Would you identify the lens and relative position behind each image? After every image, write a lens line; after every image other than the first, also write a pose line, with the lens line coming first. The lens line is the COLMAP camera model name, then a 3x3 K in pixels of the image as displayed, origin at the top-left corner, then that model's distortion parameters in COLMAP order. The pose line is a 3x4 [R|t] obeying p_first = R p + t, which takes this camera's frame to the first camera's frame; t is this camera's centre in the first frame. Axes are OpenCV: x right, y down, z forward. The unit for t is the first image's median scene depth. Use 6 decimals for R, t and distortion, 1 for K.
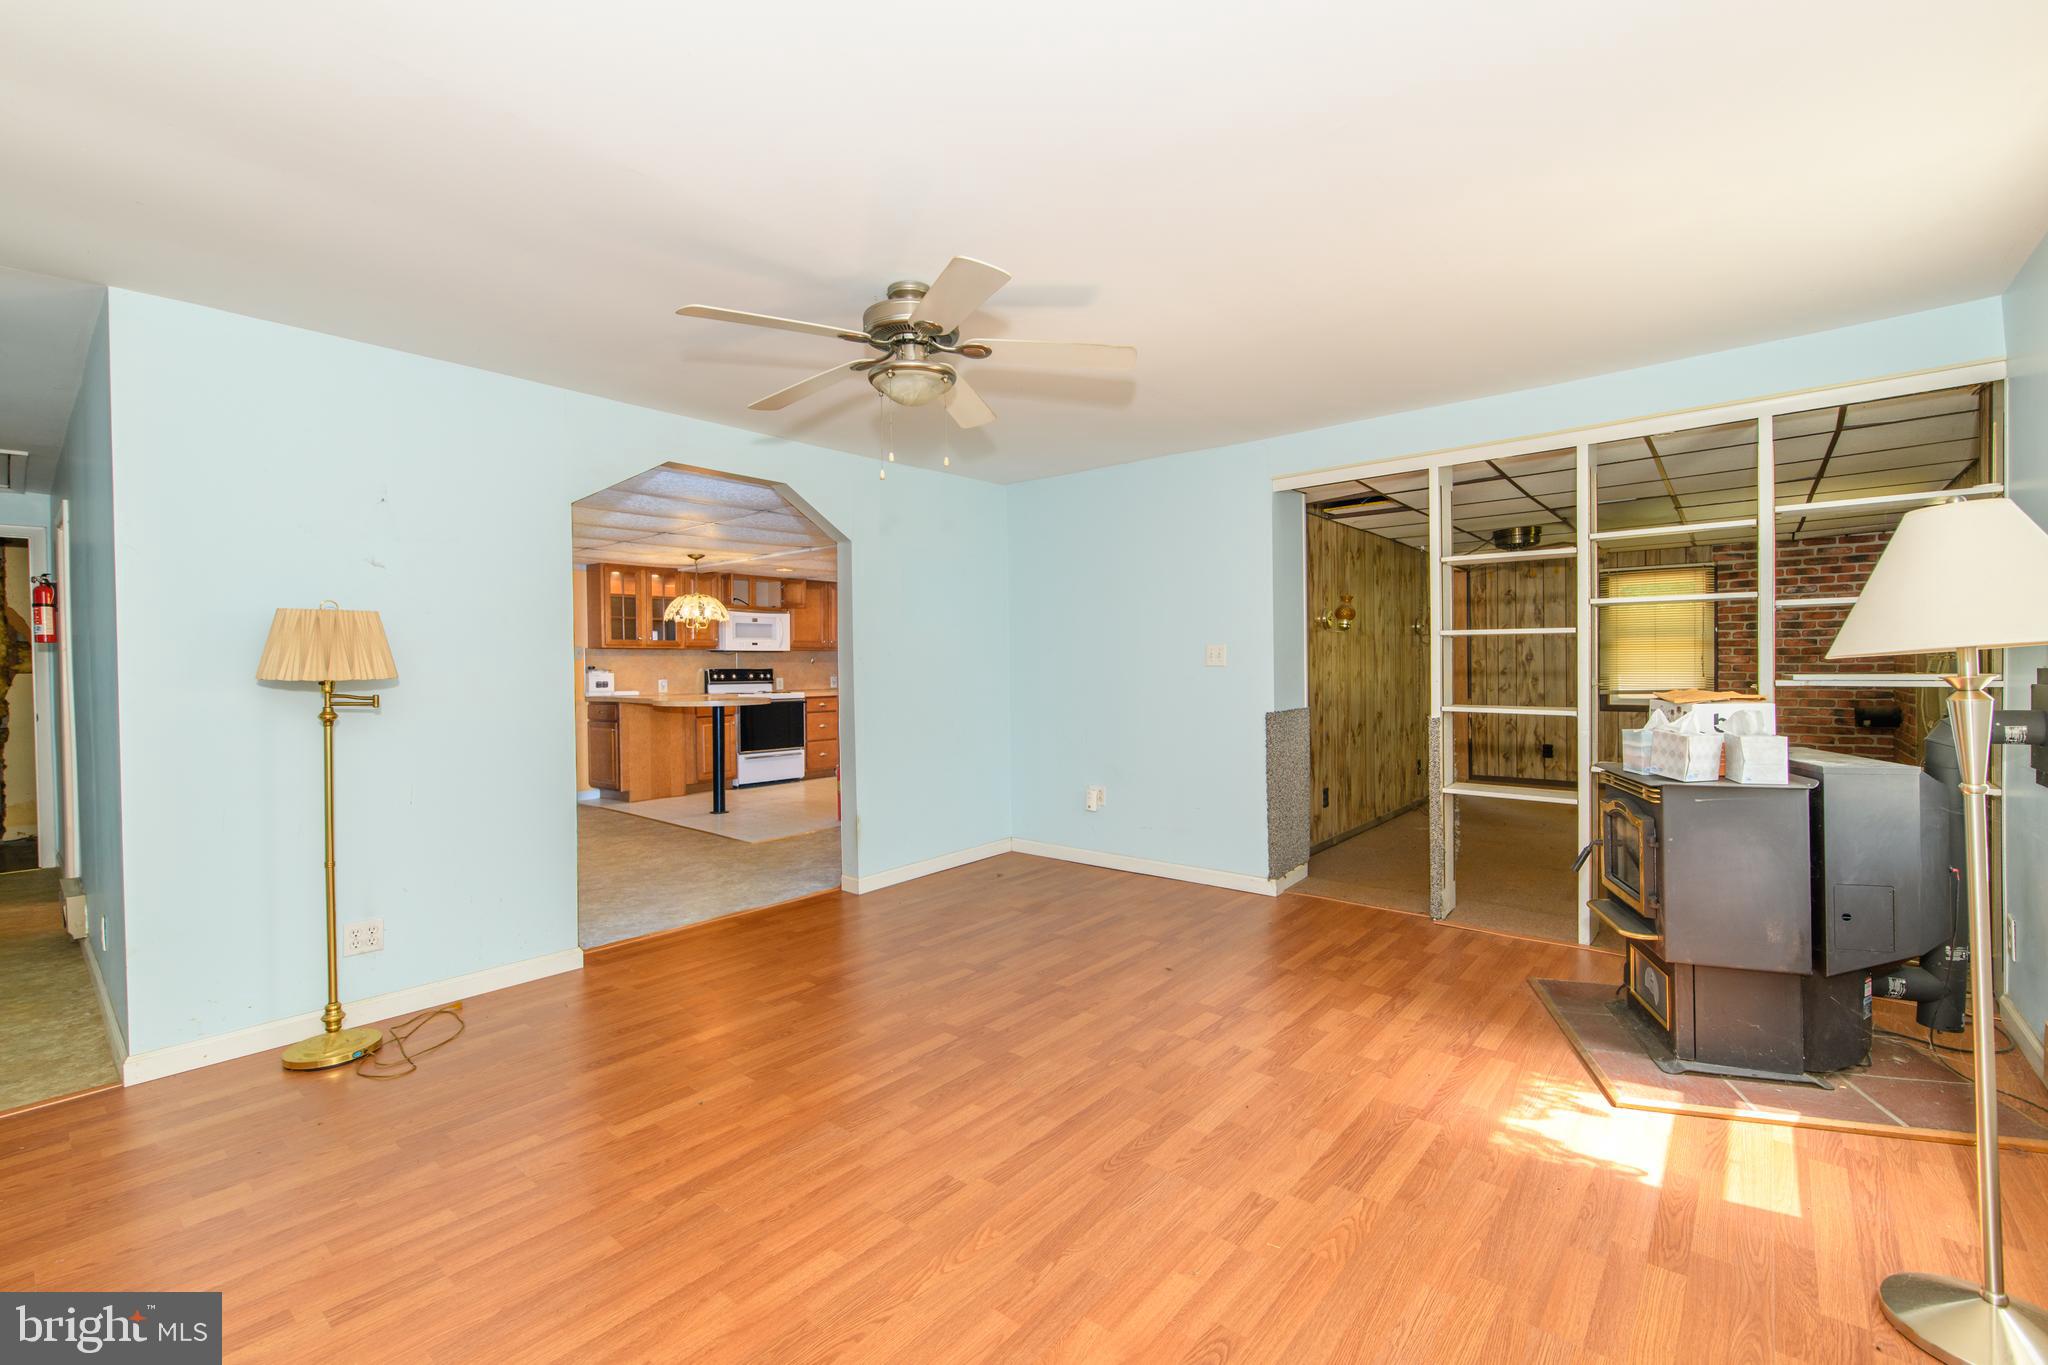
lens RADIAL K [[874.9, 0, 1028.7], [0, 874.9, 672.9], [0, 0, 1]] dist [0.000614, -0.000302]
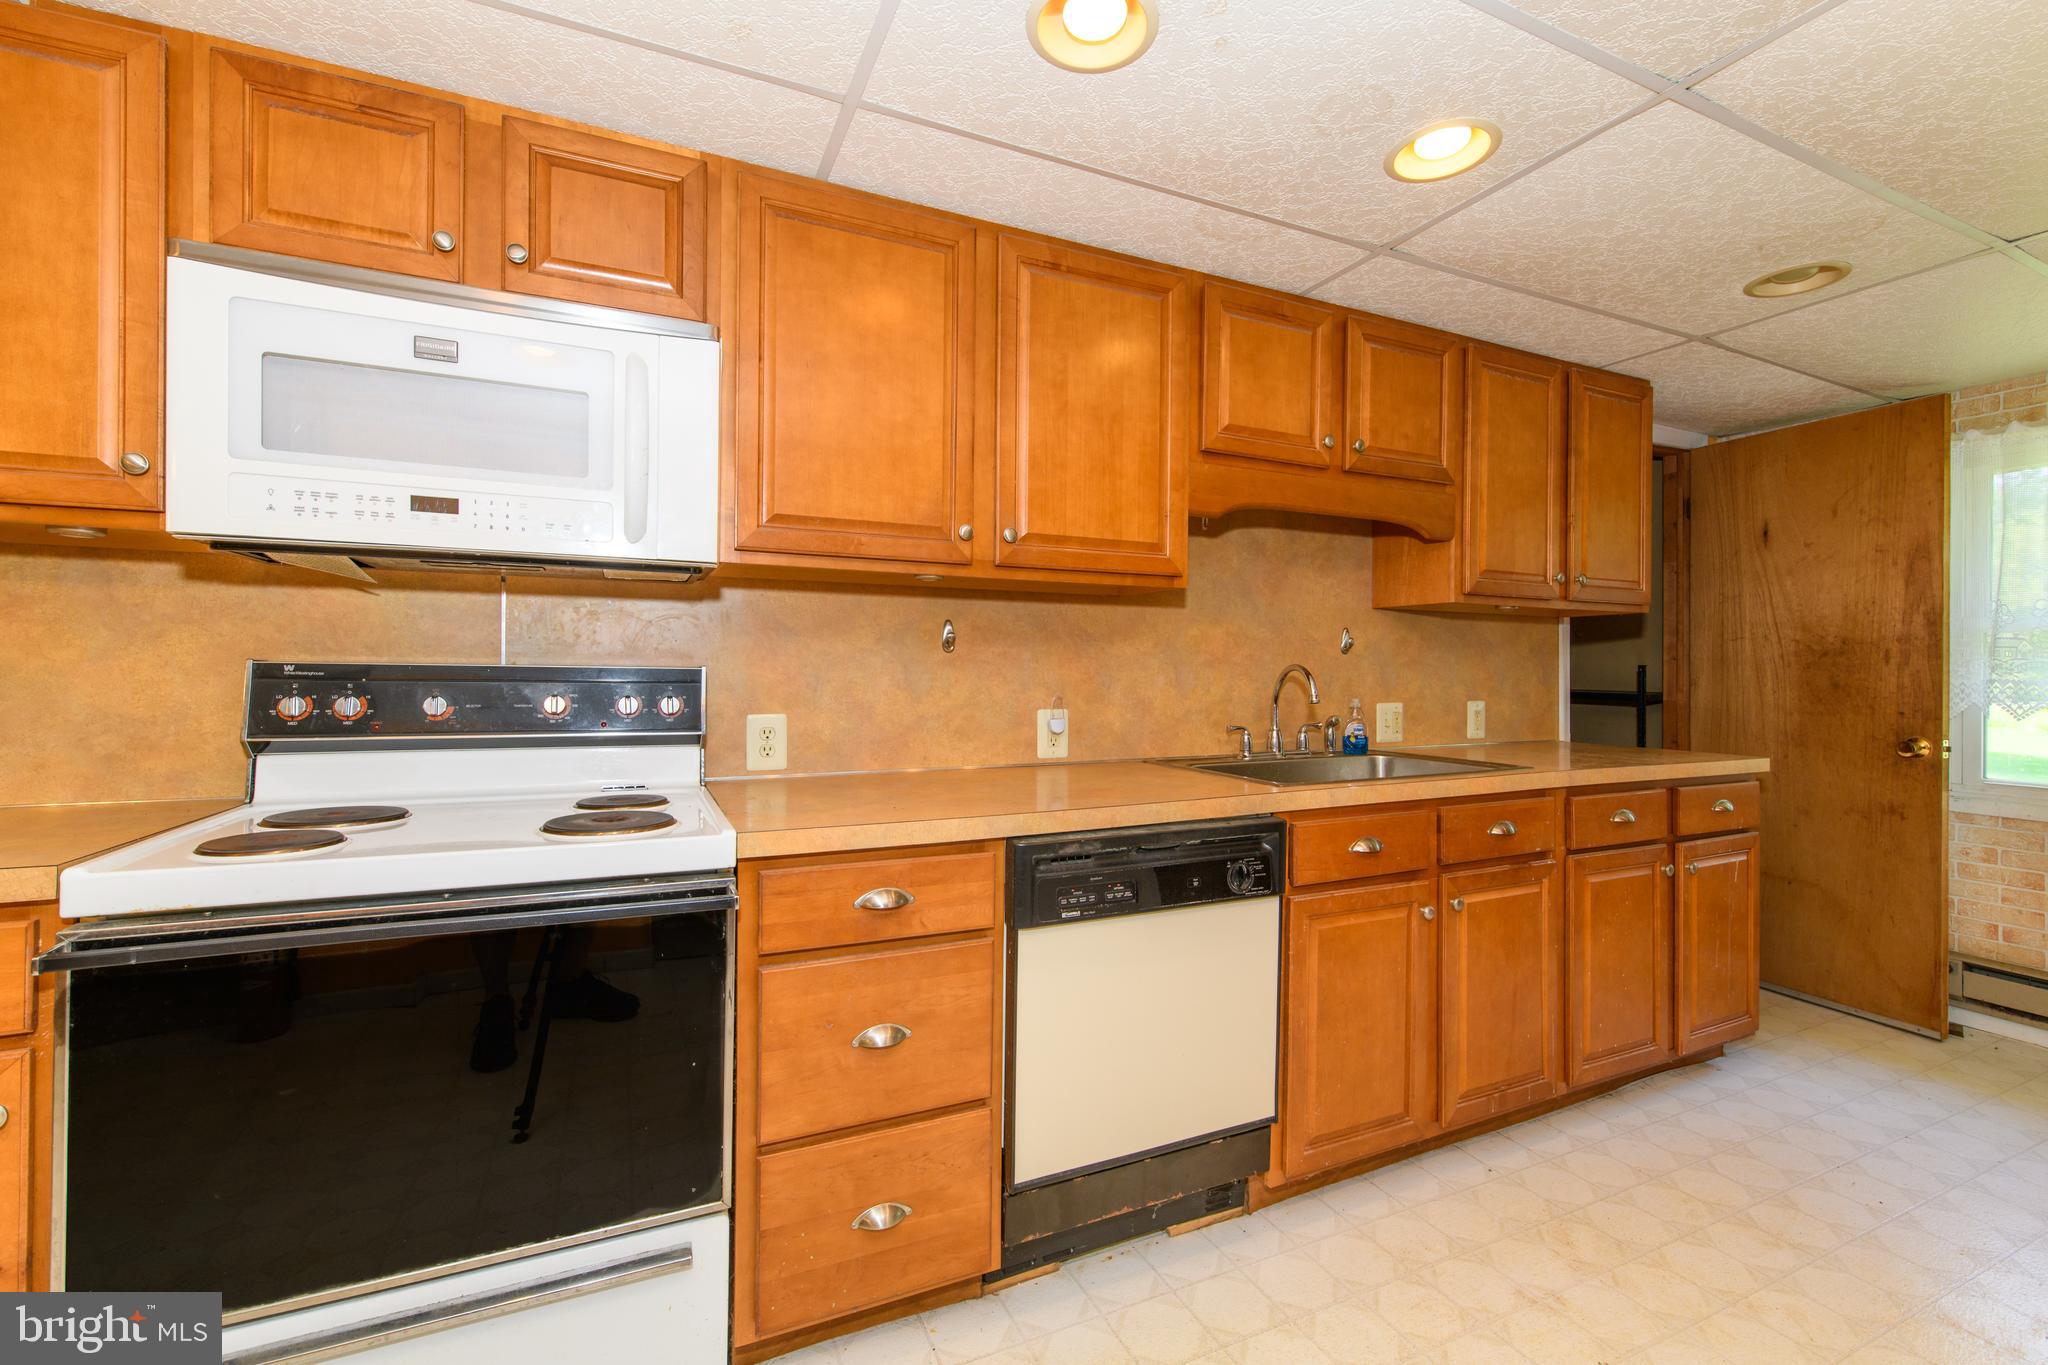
lens RADIAL K [[870.7, 0, 1027.9], [0, 870.7, 672.2], [0, 0, 1]] dist [0.000815, -0.000592]
pose [[0.904172, 0.019756, -0.426712, -0.151527], [-0.022706, 0.999741, -0.001826, -0.005685], [0.426565, 0.011340, 0.904386, 0.902051]]
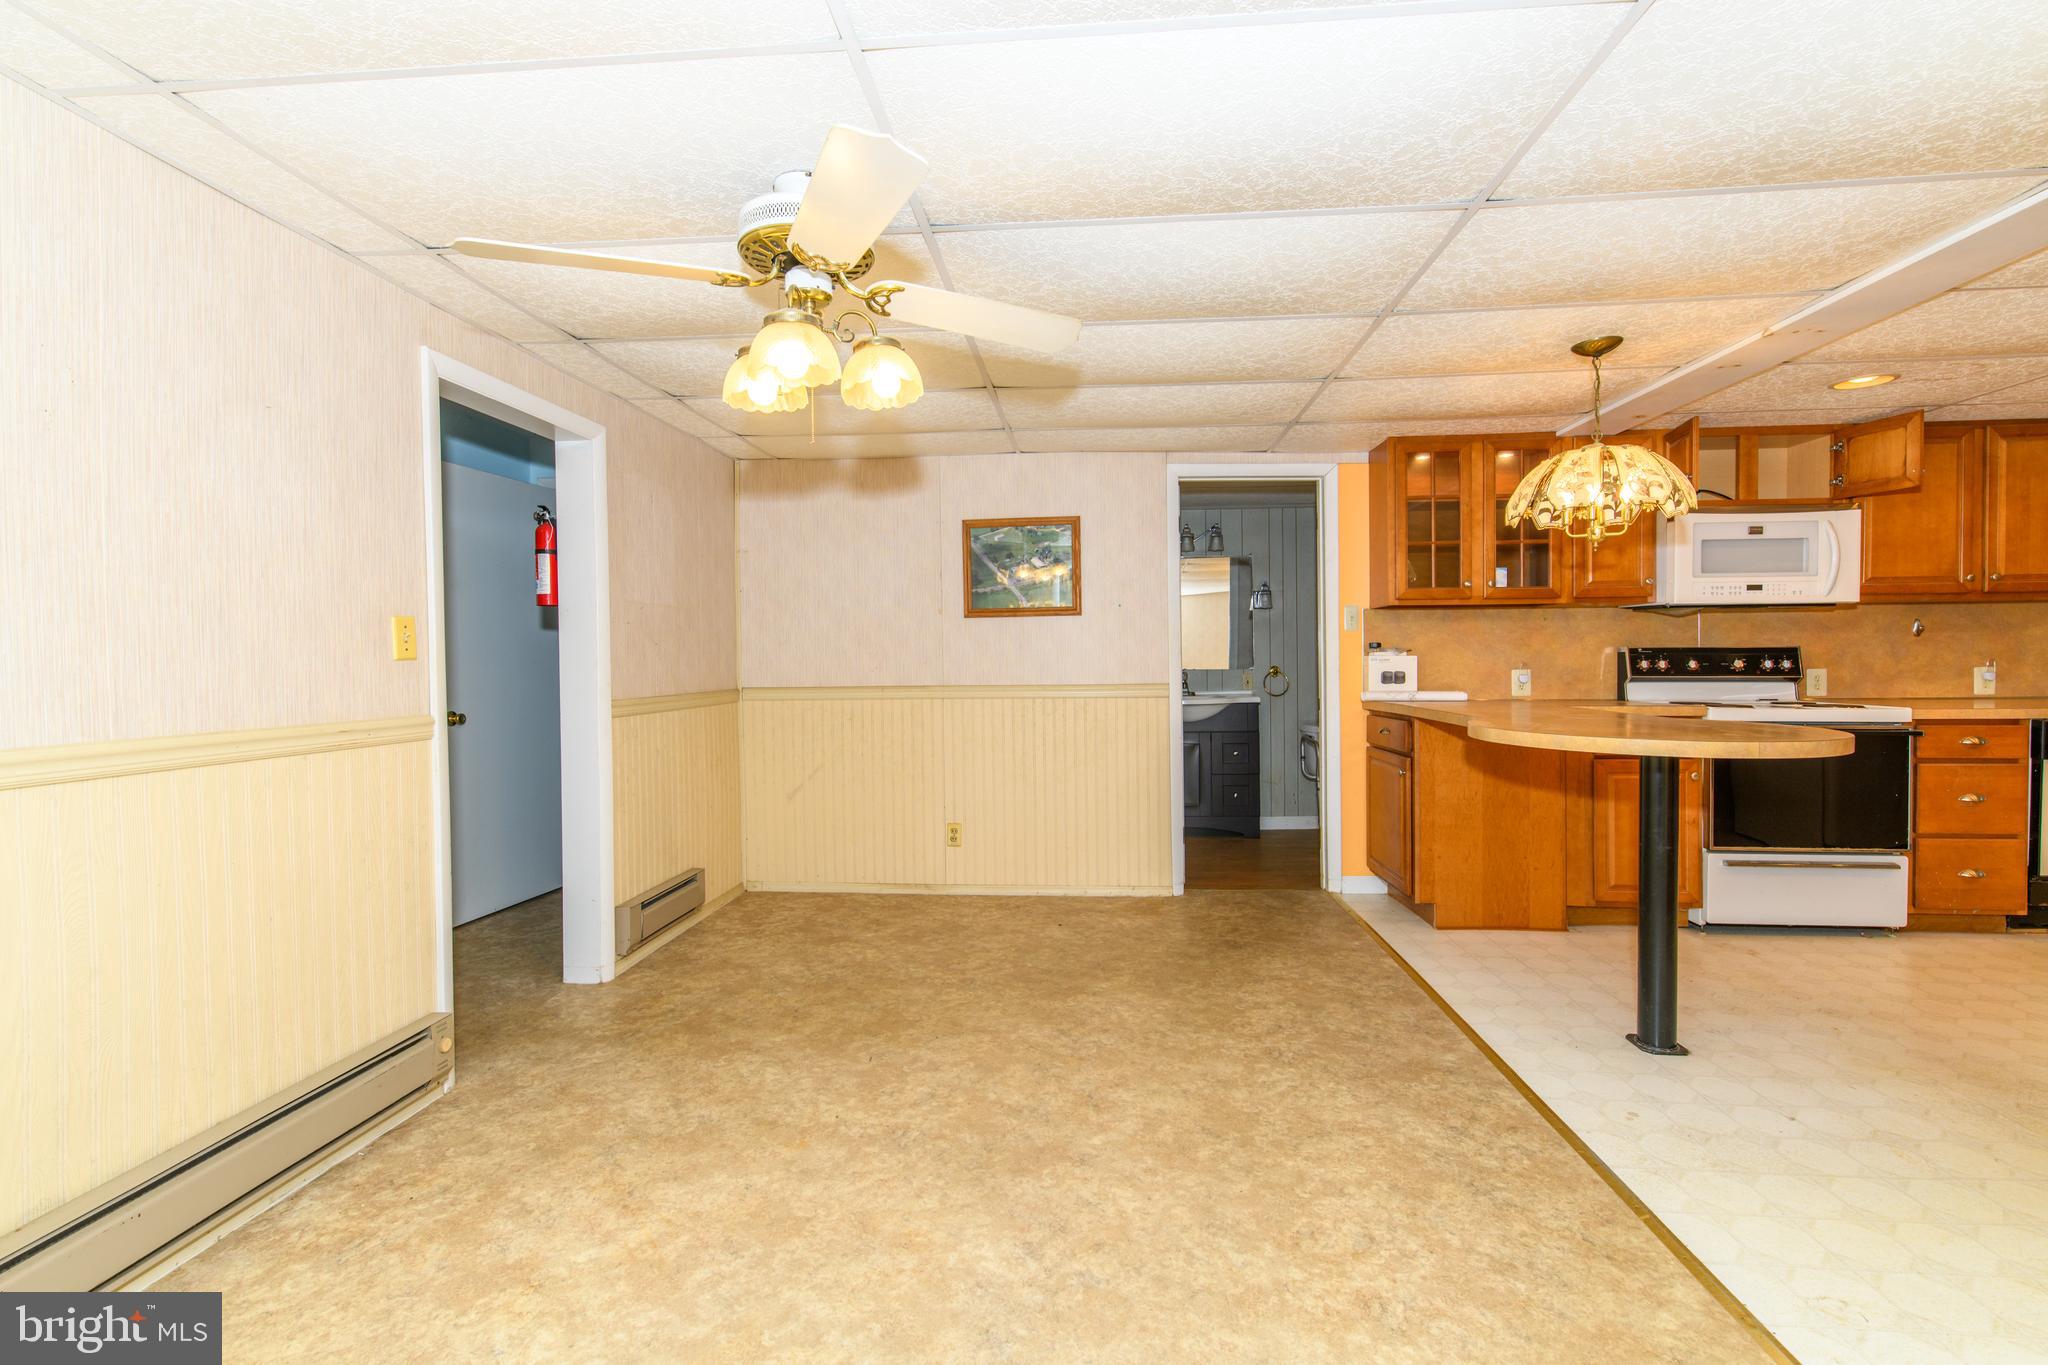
lens RADIAL K [[874.9, 0, 1028.7], [0, 874.9, 672.9], [0, 0, 1]] dist [0.000614, -0.000302]
pose [[0.582403, 0.019867, -0.812658, -0.173434], [-0.005578, 0.999775, 0.020443, 0.001071], [0.812881, -0.007373, 0.582383, 0.471080]]
